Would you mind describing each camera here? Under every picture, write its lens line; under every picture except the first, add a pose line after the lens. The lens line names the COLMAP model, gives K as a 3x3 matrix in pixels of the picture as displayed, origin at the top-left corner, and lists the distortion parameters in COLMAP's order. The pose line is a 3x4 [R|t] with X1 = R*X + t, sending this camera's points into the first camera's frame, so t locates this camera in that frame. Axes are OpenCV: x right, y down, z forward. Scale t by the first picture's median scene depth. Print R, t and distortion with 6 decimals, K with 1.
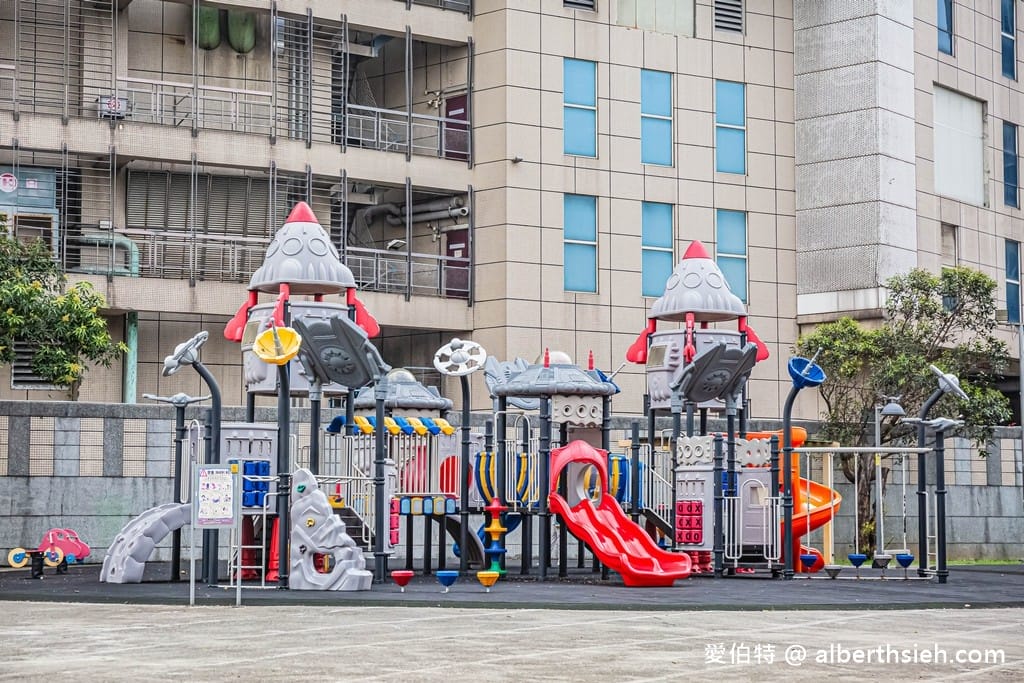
lens RADIAL K [[1897.1, 0, 512.0], [0, 1897.1, 341.5], [0, 0, 1]] dist [0.191960, -0.037328]
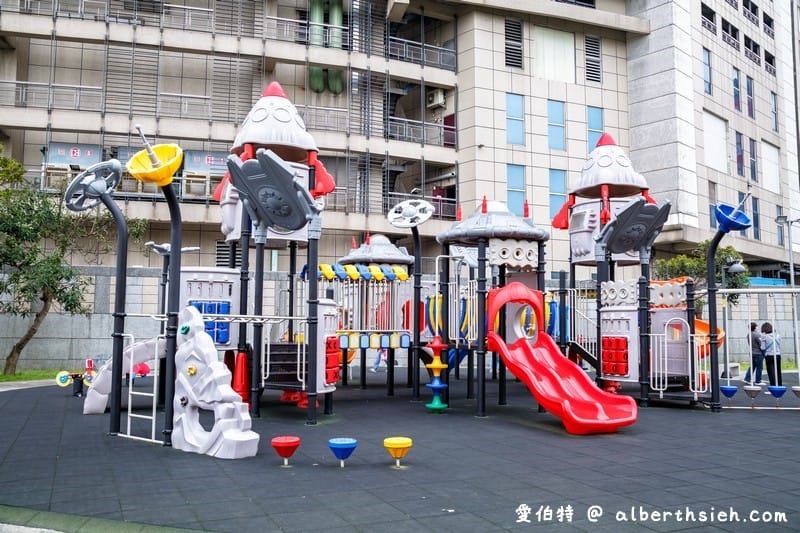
lens RADIAL K [[672.9, 0, 400.0], [0, 672.9, 266.5], [0, 0, 1]] dist [-0.052974, 0.164518]
pose [[0.990678, -0.009839, -0.135872, 0.020736], [0.009653, 0.999951, -0.002030, 0.040612], [0.135885, 0.000699, 0.990724, 0.578006]]
